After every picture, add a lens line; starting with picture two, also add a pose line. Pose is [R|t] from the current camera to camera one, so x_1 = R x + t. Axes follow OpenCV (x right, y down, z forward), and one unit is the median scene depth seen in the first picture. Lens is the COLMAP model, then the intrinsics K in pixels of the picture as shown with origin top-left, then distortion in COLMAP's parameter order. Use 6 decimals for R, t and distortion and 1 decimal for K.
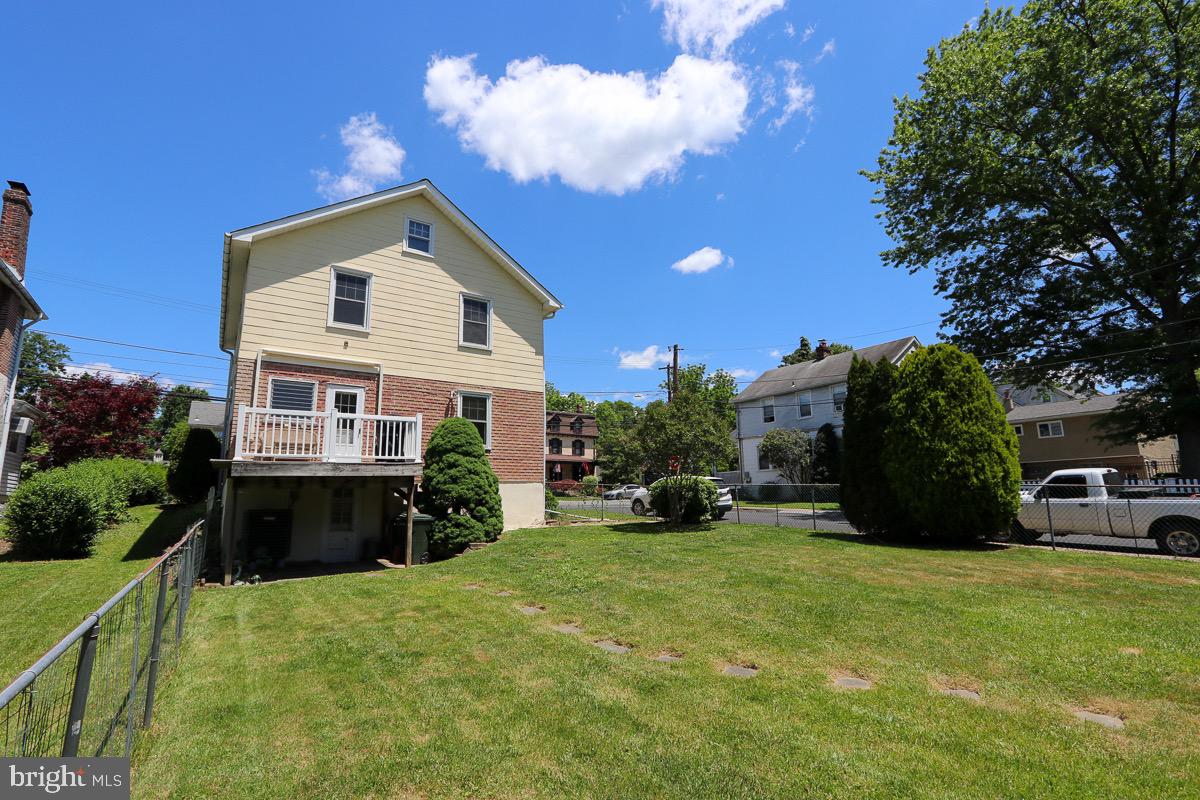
lens RADIAL K [[555.4, 0, 599.3], [0, 555.4, 405.2], [0, 0, 1]] dist [-0.021270, 0.003473]
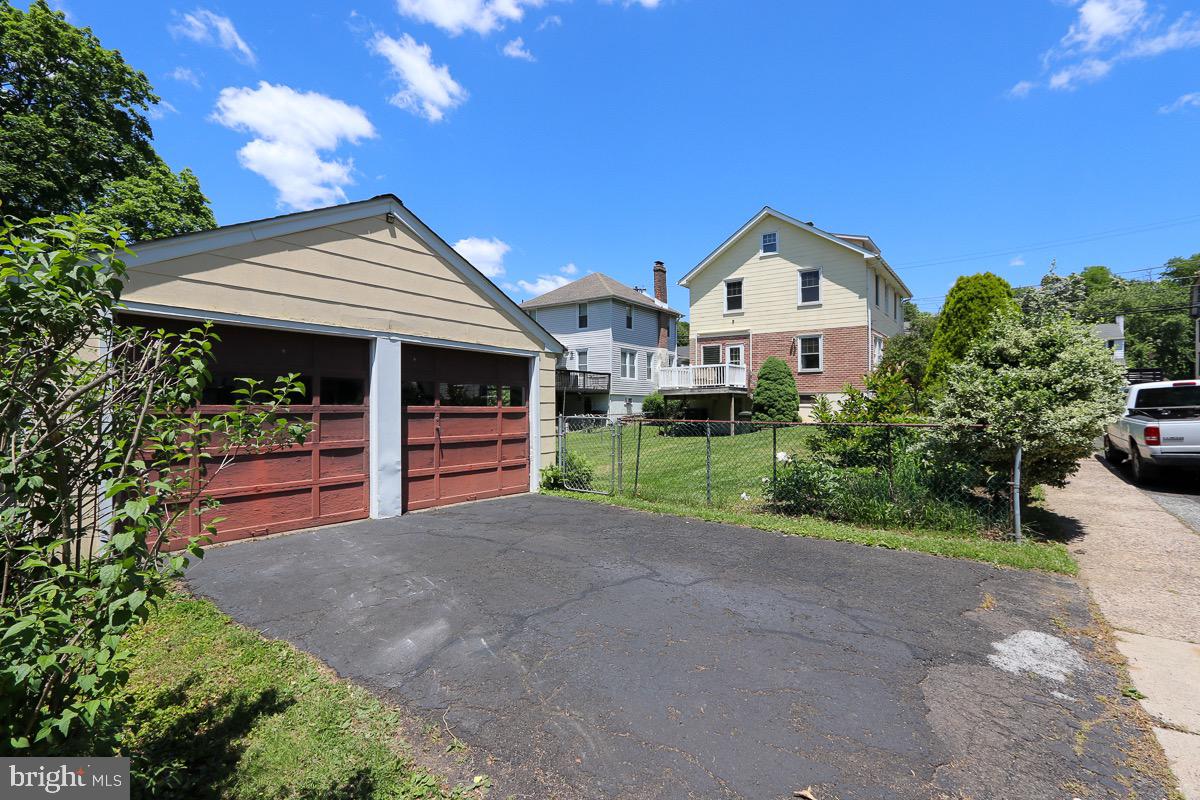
lens RADIAL K [[555.4, 0, 599.7], [0, 555.4, 400.3], [0, 0, 1]] dist [-0.021270, 0.003473]
pose [[0.341187, -0.000232, -0.939995, 1.083055], [0.152187, 0.986820, 0.054995, -0.019217], [0.927594, -0.161819, 0.336725, -0.079349]]
